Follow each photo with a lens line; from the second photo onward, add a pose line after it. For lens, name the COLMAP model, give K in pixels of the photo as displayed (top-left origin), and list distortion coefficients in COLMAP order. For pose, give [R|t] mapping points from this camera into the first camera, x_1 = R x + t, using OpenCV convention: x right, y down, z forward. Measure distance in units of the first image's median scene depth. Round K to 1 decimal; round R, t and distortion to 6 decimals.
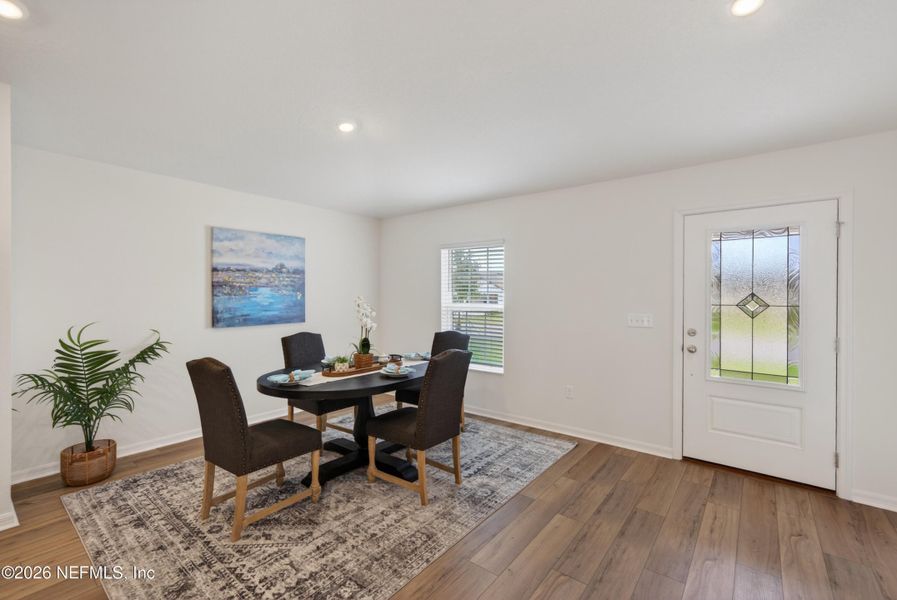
lens RADIAL K [[390.4, 0, 450.2], [0, 390.4, 295.2], [0, 0, 1]] dist [0.001750, 0.000996]
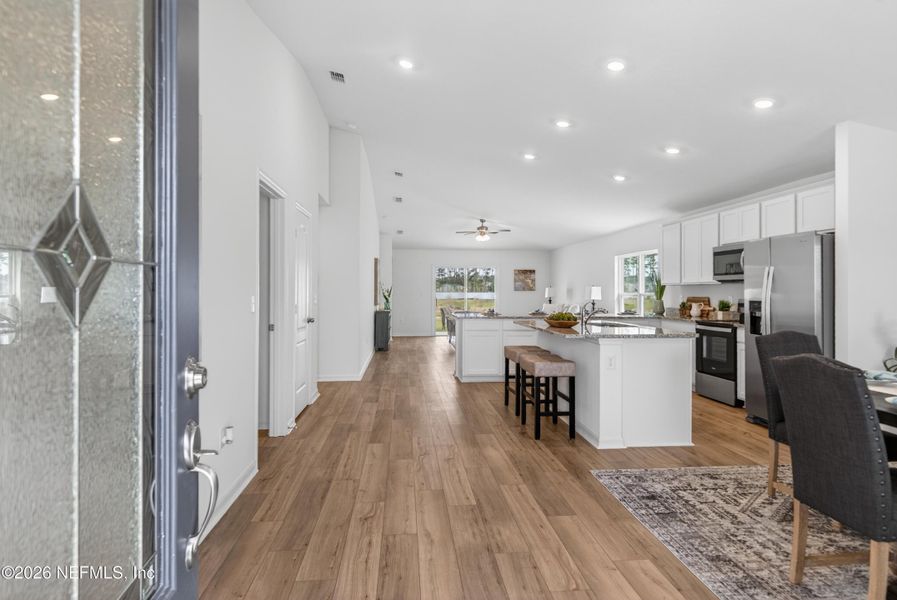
lens RADIAL K [[526.7, 0, 449.3], [0, 526.7, 289.1], [0, 0, 1]] dist [-0.004872, -0.001869]
pose [[-0.727563, -0.007119, -0.686004, 0.878876], [-0.004261, 0.999974, -0.005857, 0.043241], [0.686028, -0.001339, -0.727574, 1.124951]]
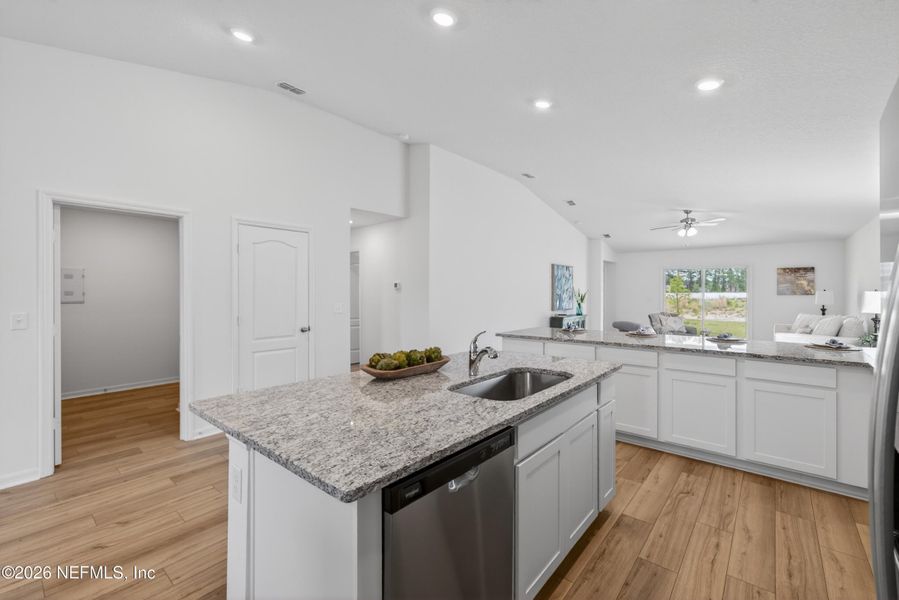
lens RADIAL K [[384.0, 0, 448.9], [0, 384.0, 290.8], [0, 0, 1]] dist [0.001472, 0.000321]
pose [[-0.999418, -0.000062, 0.034102, -0.769045], [-0.000152, 0.999997, -0.002639, 0.000037], [-0.034102, -0.002642, -0.999415, 0.820368]]
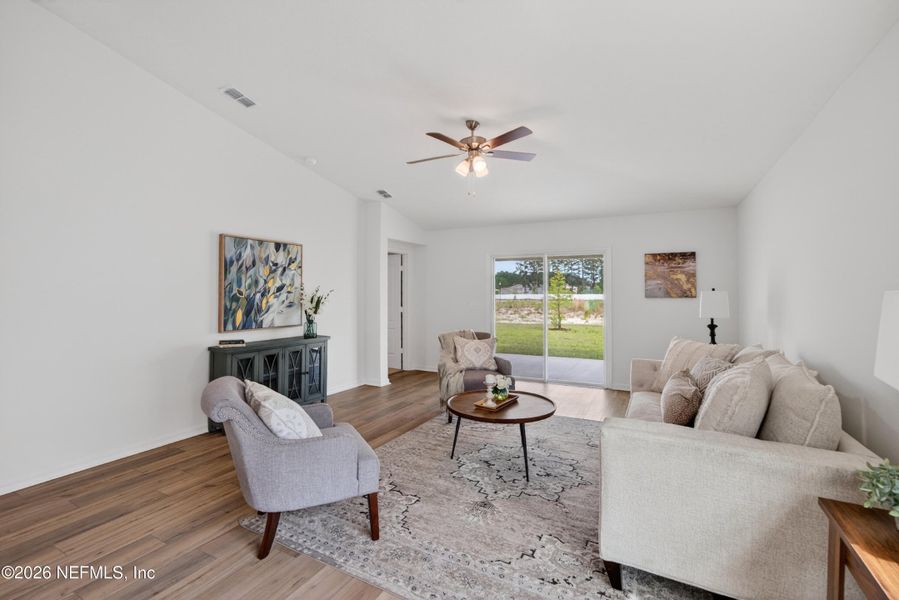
lens RADIAL K [[380.7, 0, 452.3], [0, 380.7, 288.0], [0, 0, 1]] dist [-0.048490, 0.000175]
pose [[-0.987422, -0.001276, -0.158100, -2.055251], [0.000838, 0.999911, -0.013308, 0.000702], [0.158103, -0.013273, -0.987333, -0.664756]]
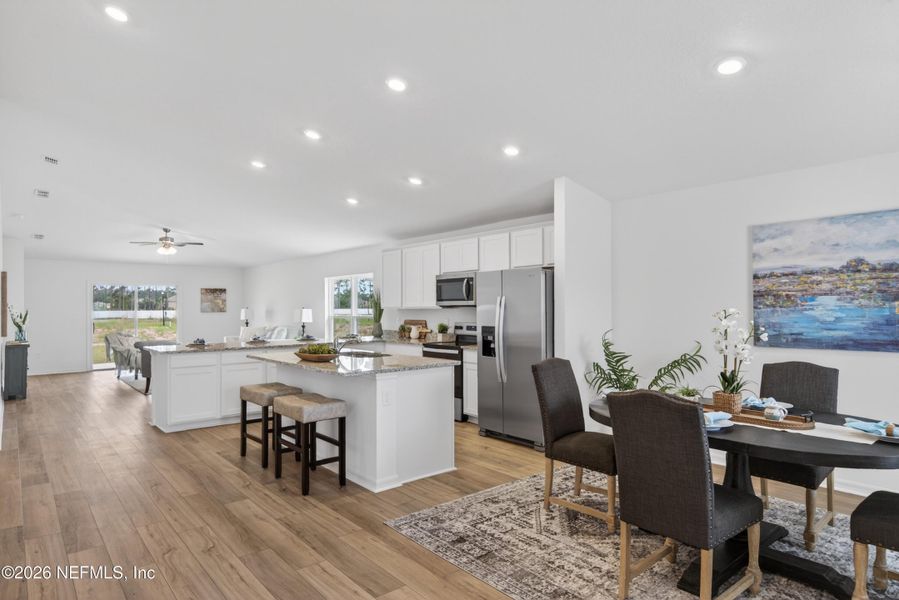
lens RADIAL K [[521.7, 0, 449.0], [0, 521.7, 304.9], [0, 0, 1]] dist [0.032129, -0.034568]
pose [[-0.202382, -0.005945, -0.979289, 0.862933], [0.003645, 0.999970, -0.006824, 0.000379], [0.979300, -0.004950, -0.202354, 0.799504]]
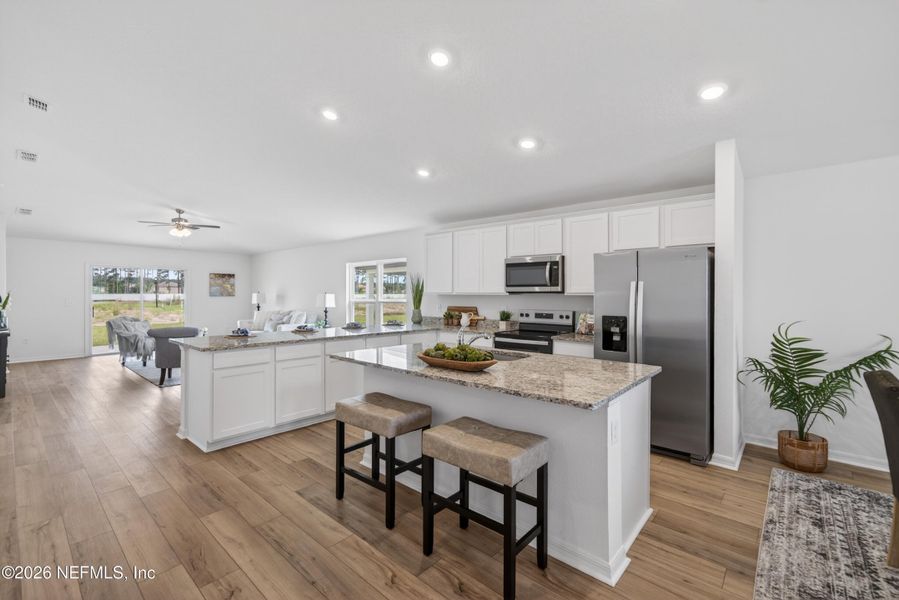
lens RADIAL K [[391.3, 0, 451.2], [0, 391.3, 295.2], [0, 0, 1]] dist [0.001750, 0.000996]
pose [[-0.050861, 0.000848, -0.998705, 0.213407], [-0.004981, 0.999987, 0.001103, 0.001352], [0.998693, 0.005030, -0.050856, 0.090208]]
